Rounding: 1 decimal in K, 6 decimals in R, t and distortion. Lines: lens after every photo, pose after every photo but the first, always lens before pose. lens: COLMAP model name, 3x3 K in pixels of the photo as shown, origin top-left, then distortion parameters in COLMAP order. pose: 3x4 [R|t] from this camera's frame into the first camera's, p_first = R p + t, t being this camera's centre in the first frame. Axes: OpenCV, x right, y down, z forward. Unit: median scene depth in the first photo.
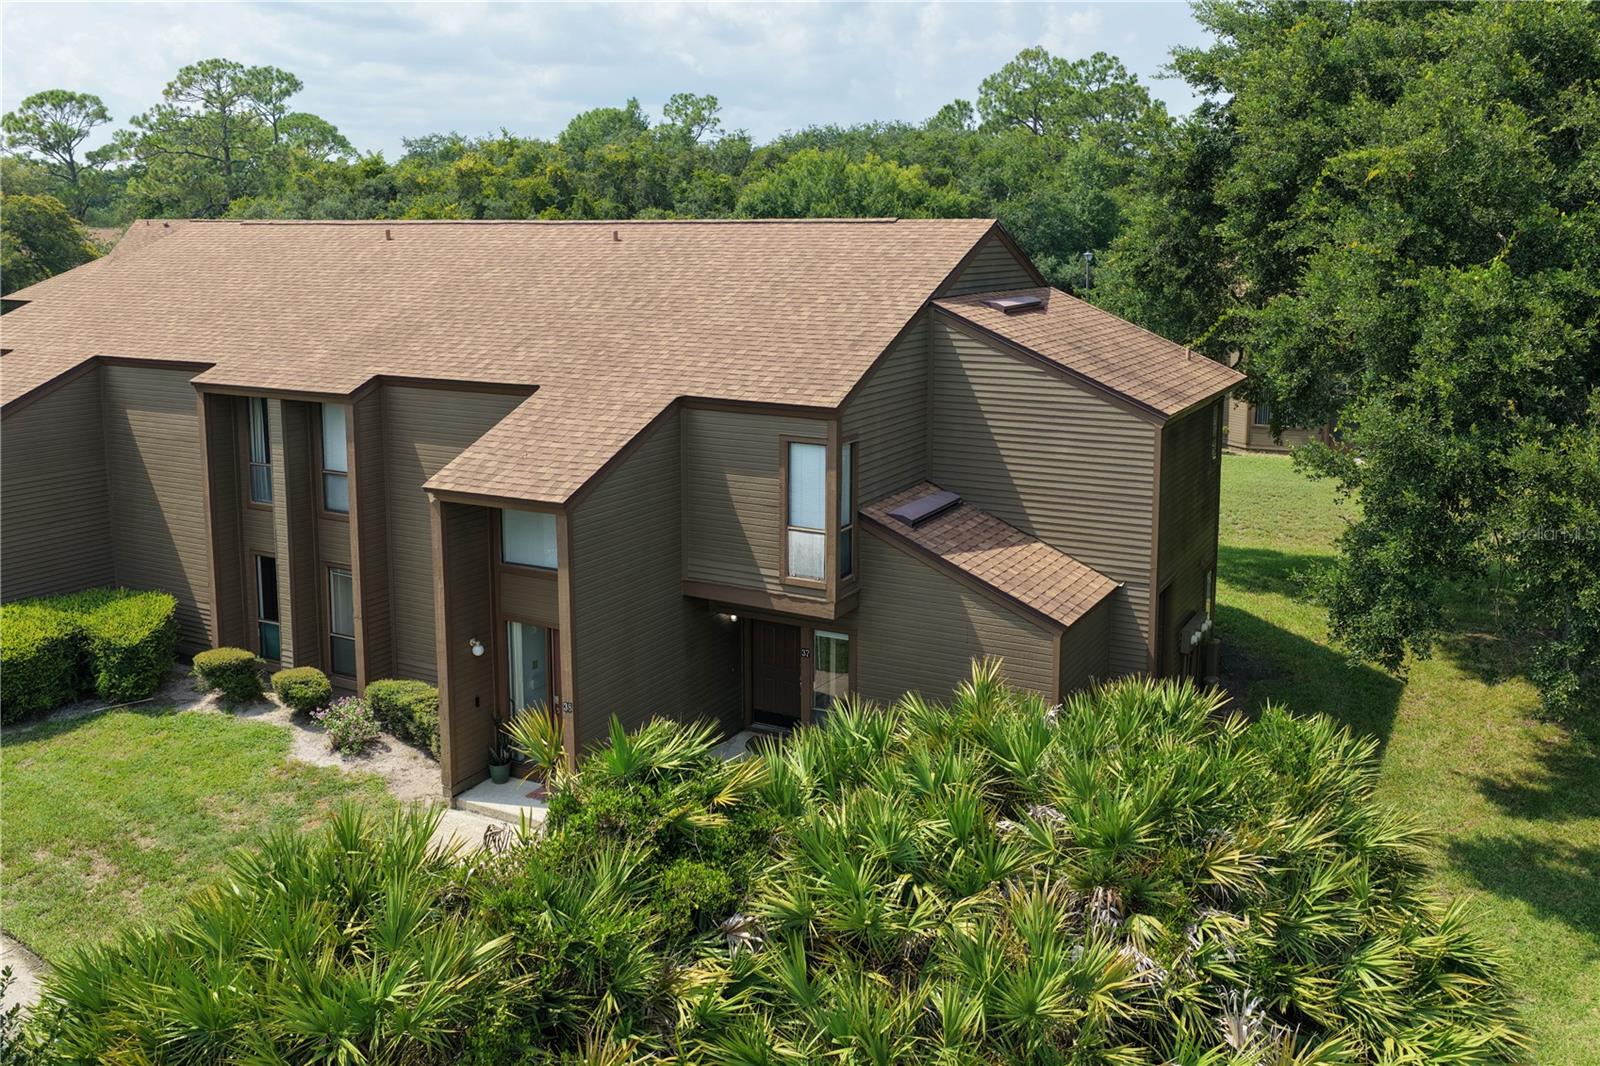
lens RADIAL K [[1389.7, 0, 807.7], [0, 1389.7, 427.8], [0, 0, 1]] dist [-0.008512, 0.012088]
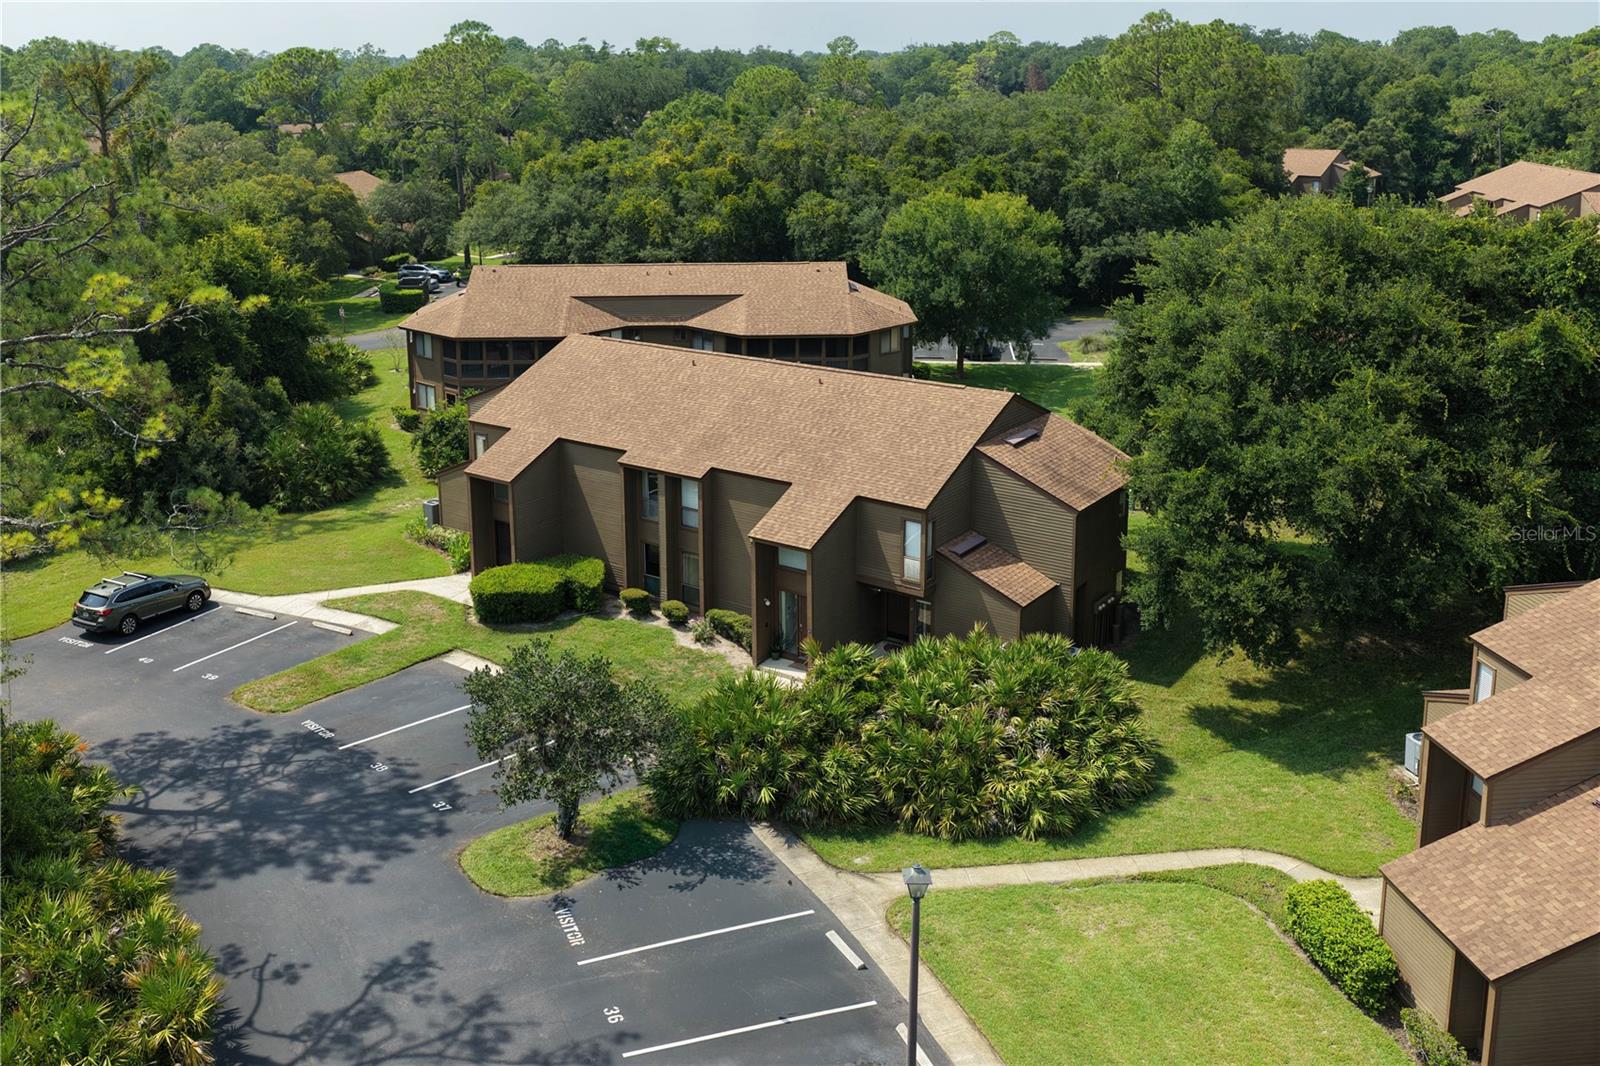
lens RADIAL K [[1514.8, 0, 690.7], [0, 1514.8, 375.2], [0, 0, 1]] dist [-0.013497, -0.003436]
pose [[0.984798, 0.017258, -0.172842, 0.065158], [-0.005402, 0.997614, 0.068830, -0.393276], [0.173618, -0.066850, 0.982542, -1.481054]]
